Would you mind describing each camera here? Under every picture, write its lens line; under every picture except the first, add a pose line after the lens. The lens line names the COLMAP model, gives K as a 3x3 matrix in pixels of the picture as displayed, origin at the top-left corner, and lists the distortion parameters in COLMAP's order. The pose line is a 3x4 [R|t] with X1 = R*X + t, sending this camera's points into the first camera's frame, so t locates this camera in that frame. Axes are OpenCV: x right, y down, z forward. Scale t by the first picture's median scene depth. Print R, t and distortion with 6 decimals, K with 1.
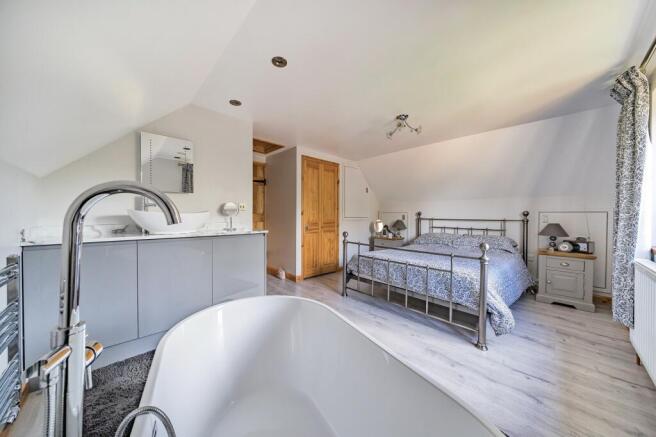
lens RADIAL K [[223.7, 0, 327.6], [0, 223.7, 216.9], [0, 0, 1]] dist [-0.000649, -0.000043]
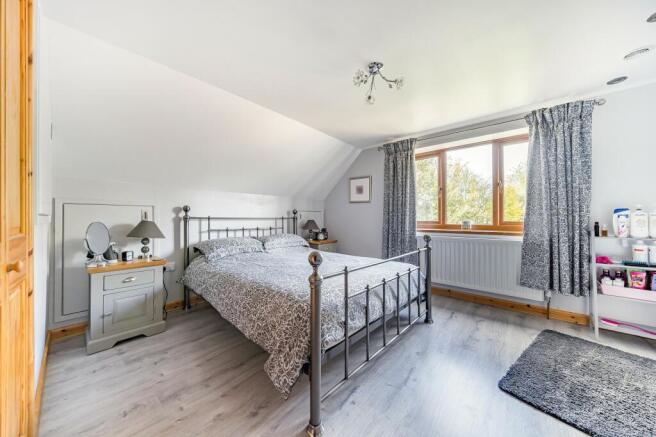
lens RADIAL K [[223.7, 0, 327.3], [0, 223.7, 215.5], [0, 0, 1]] dist [-0.000649, -0.000043]
pose [[-0.100672, 0.001617, 0.994918, -0.262219], [0.003125, 0.999994, -0.001309, 0.006026], [-0.994915, 0.002977, -0.100676, 0.948709]]
